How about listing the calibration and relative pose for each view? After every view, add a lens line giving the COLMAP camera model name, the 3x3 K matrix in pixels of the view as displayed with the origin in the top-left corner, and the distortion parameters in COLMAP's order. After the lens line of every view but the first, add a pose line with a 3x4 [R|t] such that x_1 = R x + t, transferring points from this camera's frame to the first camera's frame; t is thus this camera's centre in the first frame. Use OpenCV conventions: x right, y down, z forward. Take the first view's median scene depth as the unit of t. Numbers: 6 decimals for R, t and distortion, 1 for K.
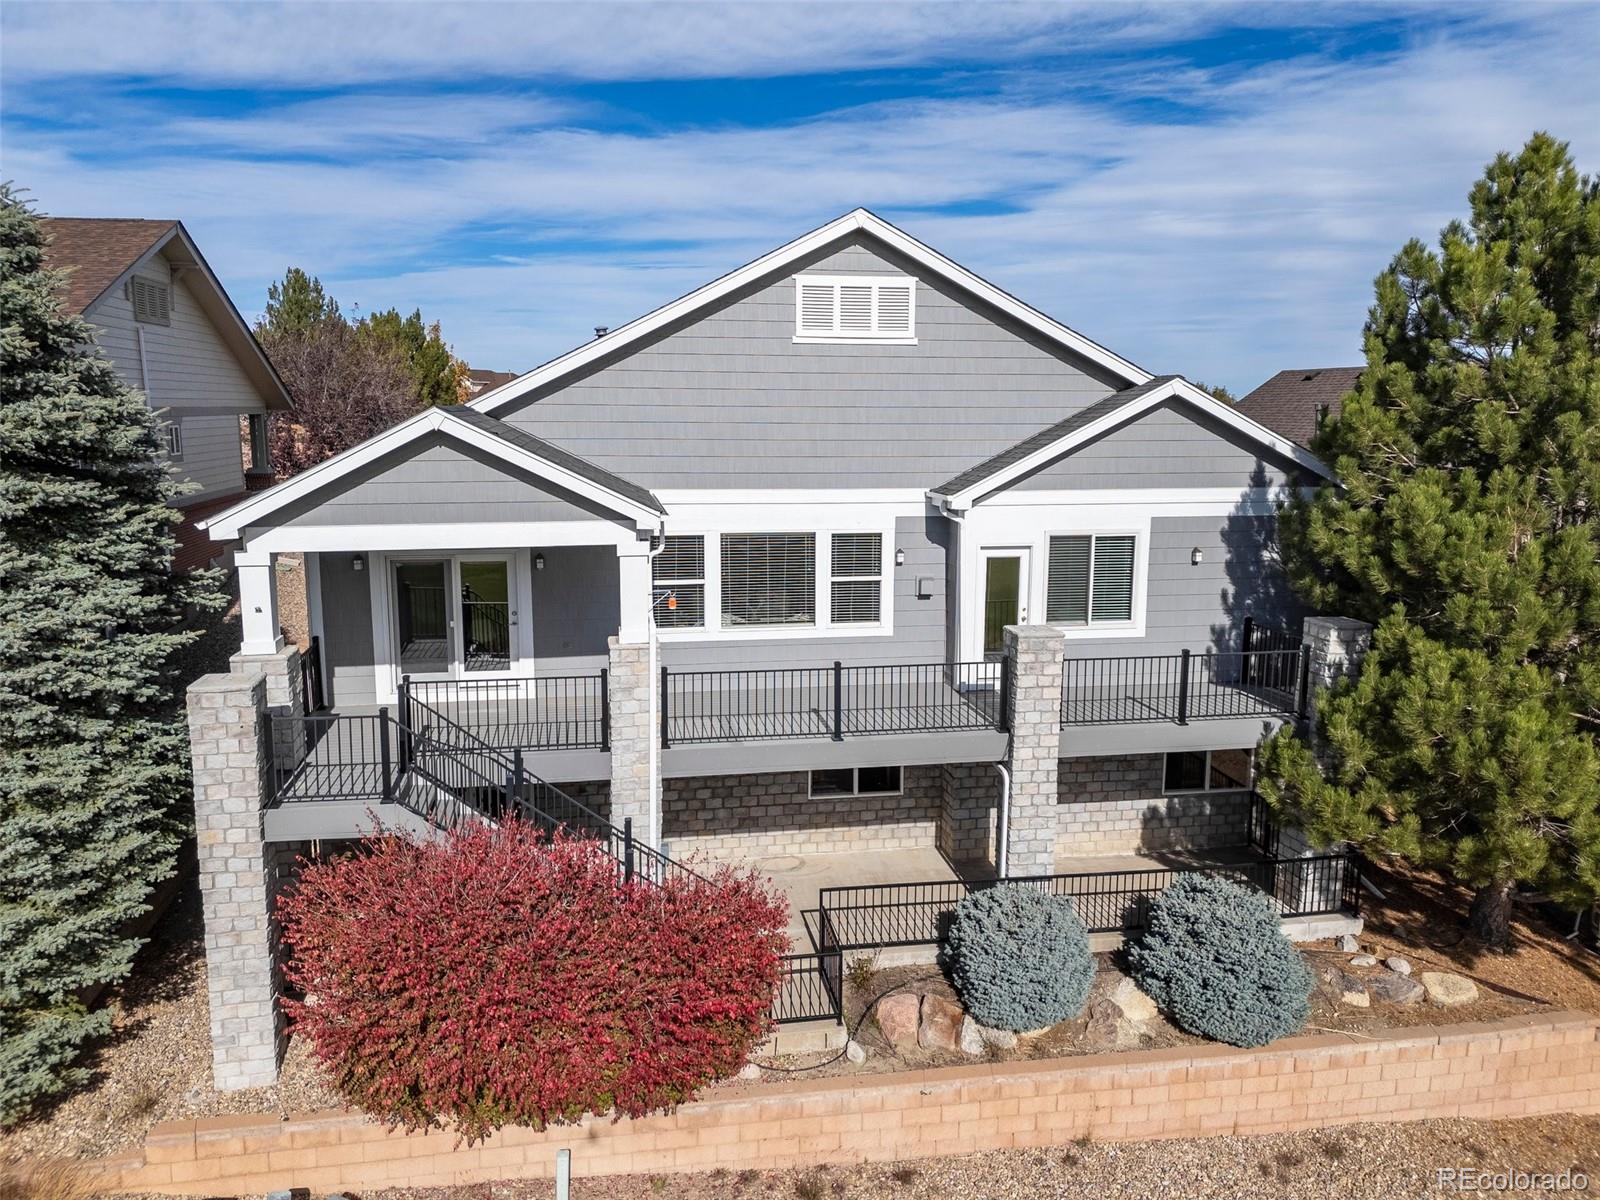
lens RADIAL K [[1186.4, 0, 796.4], [0, 1186.4, 592.5], [0, 0, 1]] dist [0.048456, -0.042951]
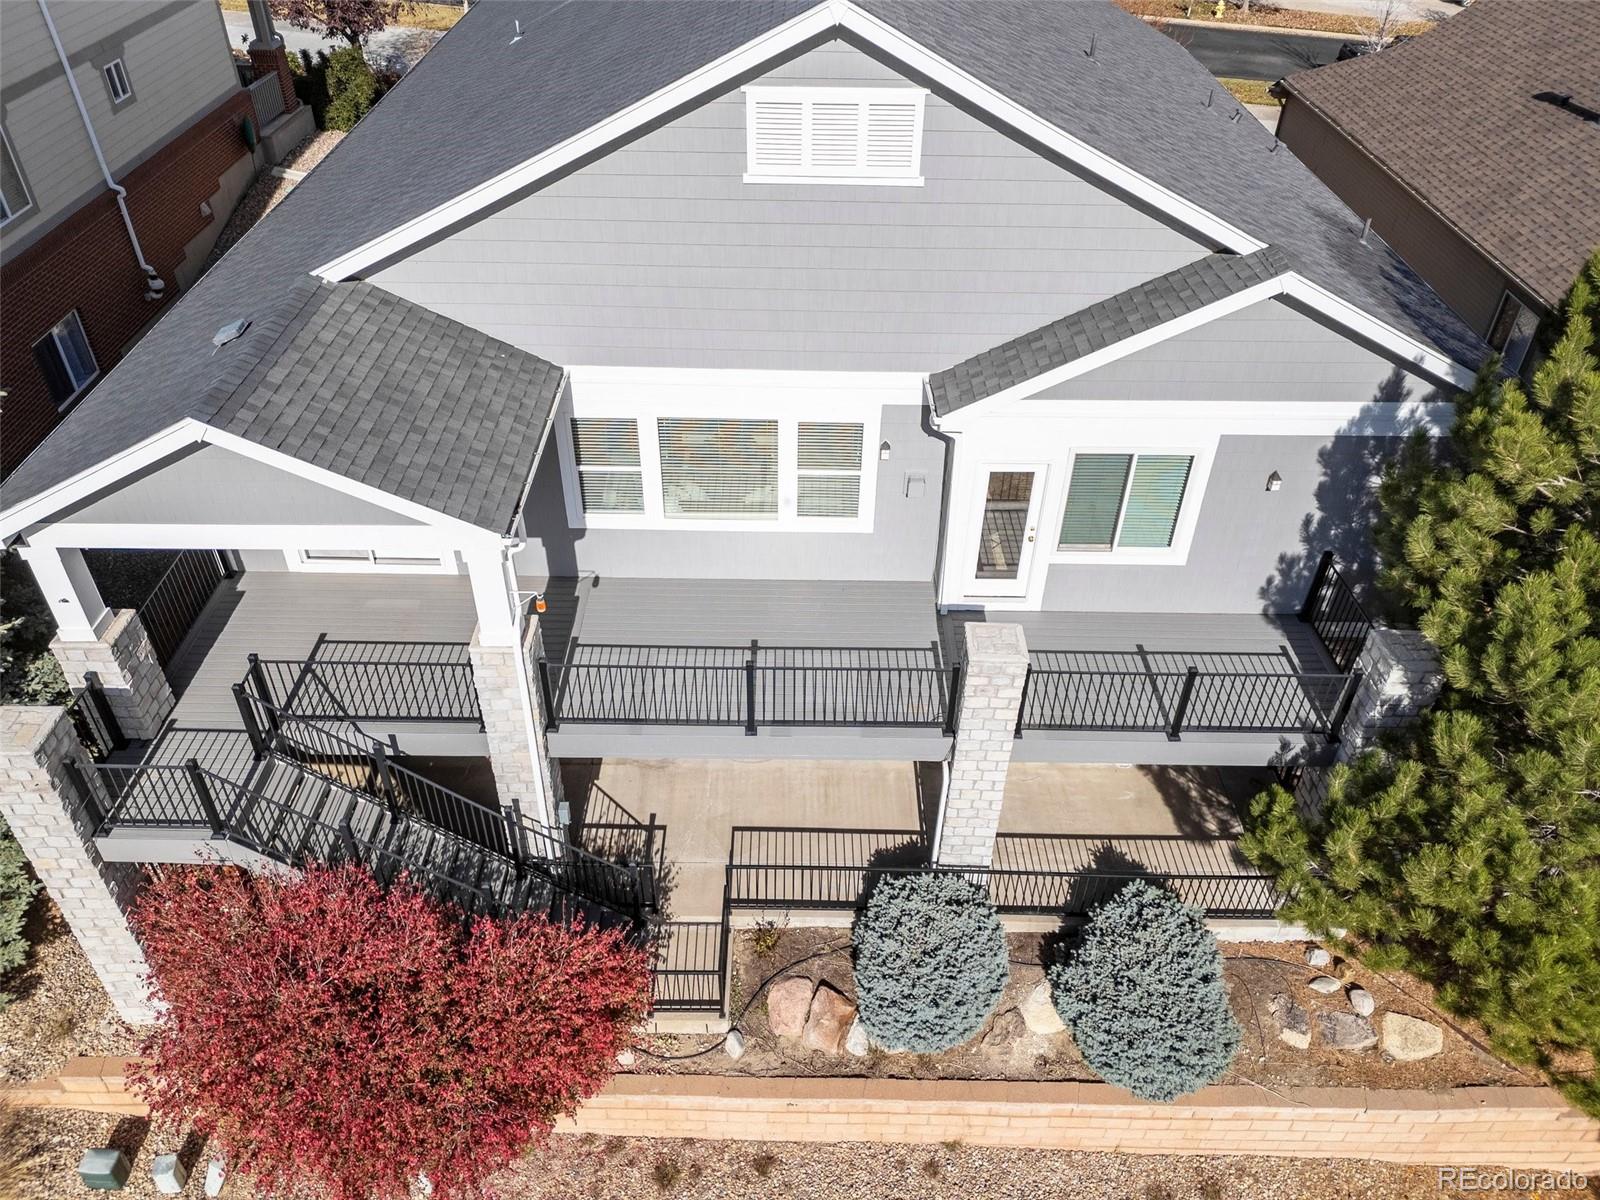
lens RADIAL K [[1186.4, 0, 798.8], [0, 1186.4, 605.5], [0, 0, 1]] dist [0.048456, -0.042951]
pose [[0.983691, 0.118605, -0.135219, 0.154343], [-0.037336, 0.870054, 0.491541, -0.337690], [0.175947, -0.478476, 0.860293, 0.262375]]
